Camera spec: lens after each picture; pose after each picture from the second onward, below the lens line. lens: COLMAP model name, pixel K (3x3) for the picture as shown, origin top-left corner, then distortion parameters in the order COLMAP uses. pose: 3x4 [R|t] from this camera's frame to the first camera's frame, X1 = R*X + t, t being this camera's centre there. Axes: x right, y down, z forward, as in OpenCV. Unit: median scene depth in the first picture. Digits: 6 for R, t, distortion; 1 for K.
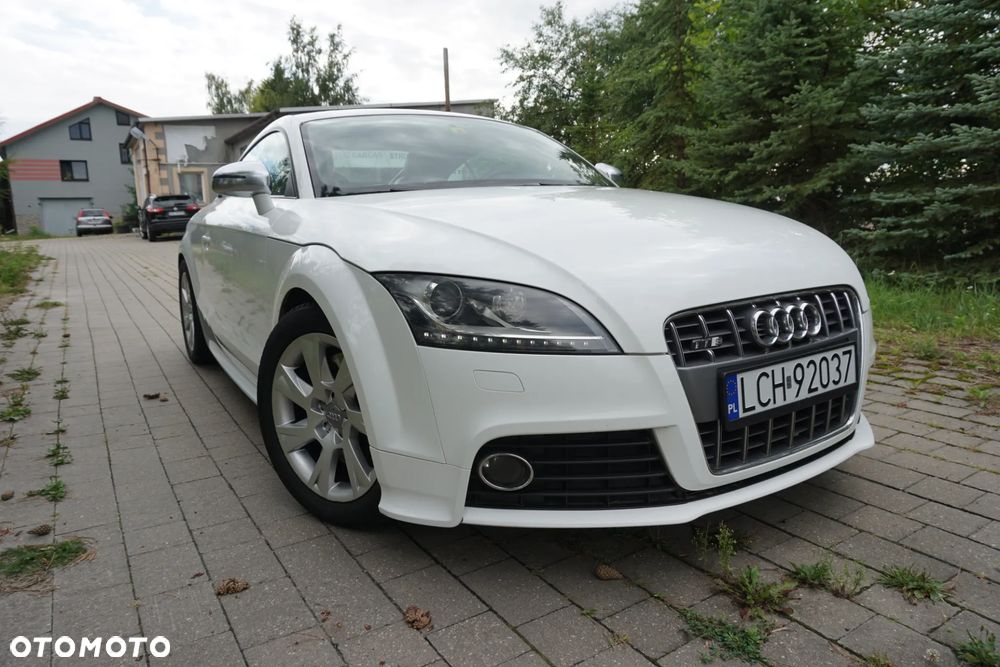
lens RADIAL K [[655.0, 0, 506.9], [0, 655.0, 331.5], [0, 0, 1]] dist [-0.048867, 0.031140]
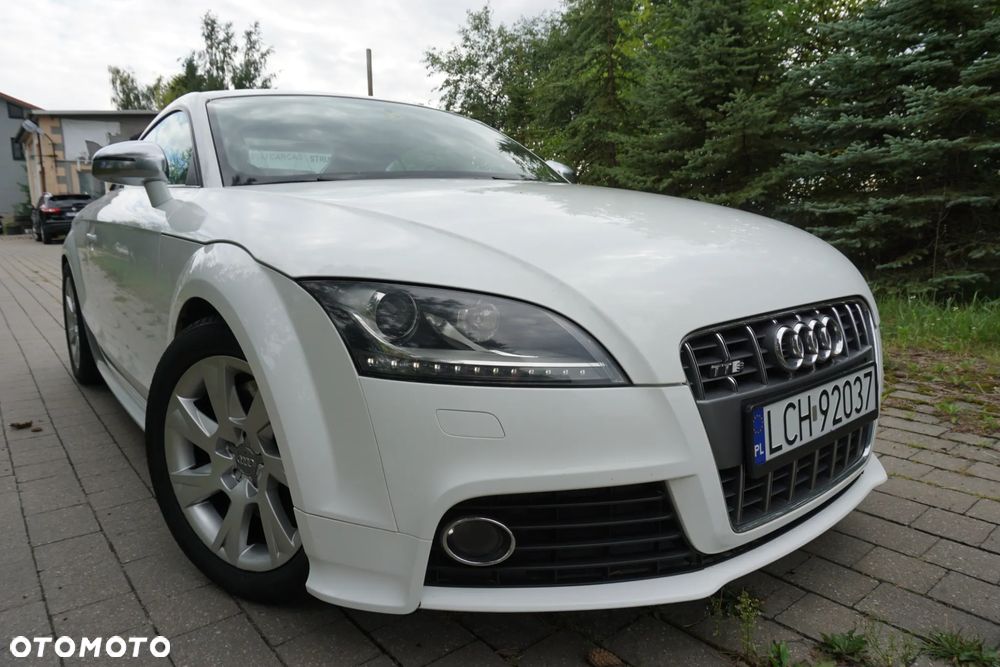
lens RADIAL K [[653.1, 0, 503.6], [0, 653.1, 331.7], [0, 0, 1]] dist [-0.035257, 0.018703]
pose [[0.993779, -0.002868, 0.111334, -0.011395], [0.004110, 0.999932, -0.010930, -0.004083], [-0.111295, 0.011320, 0.993723, 0.048970]]
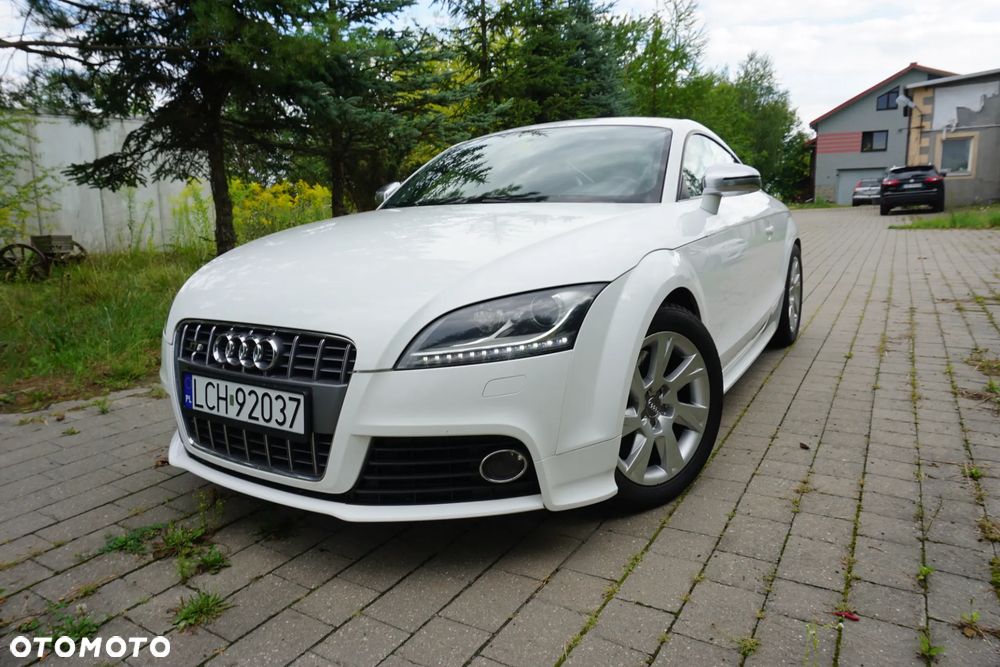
lens RADIAL K [[657.0, 0, 497.6], [0, 657.0, 334.0], [0, 0, 1]] dist [-0.043591, 0.024060]
pose [[0.420231, 0.187827, -0.887765, 0.361881], [-0.141263, 0.979956, 0.140464, -0.058867], [0.896354, 0.066381, 0.438341, 0.200458]]
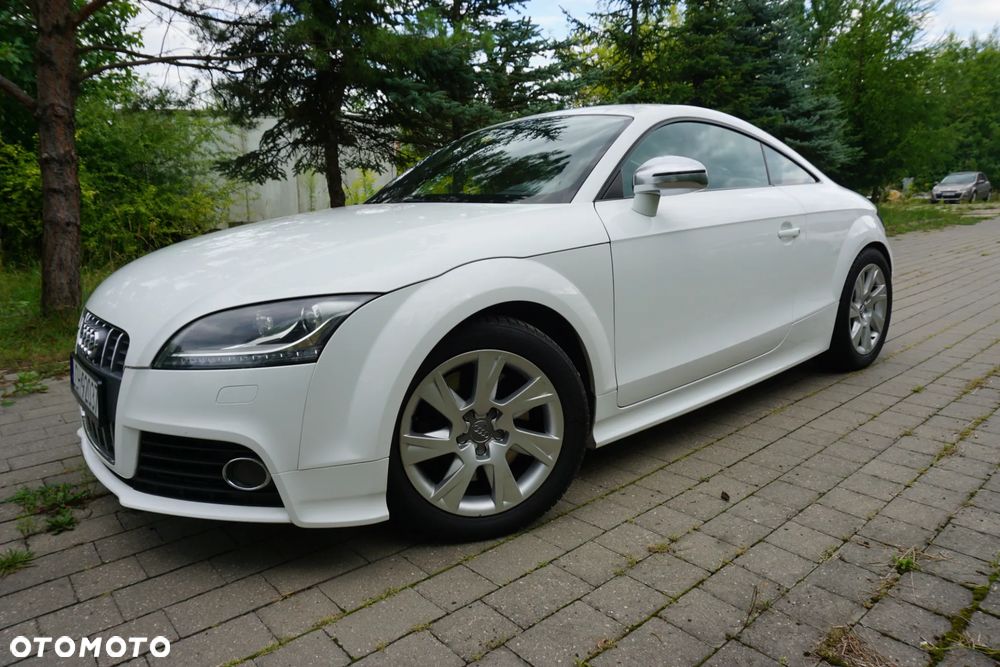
lens RADIAL K [[657.0, 0, 497.6], [0, 657.0, 334.0], [0, 0, 1]] dist [-0.043591, 0.024060]
pose [[0.117150, 0.220844, -0.968248, 0.386425], [-0.149647, 0.967754, 0.202626, -0.088148], [0.981775, 0.121157, 0.146421, 0.354832]]
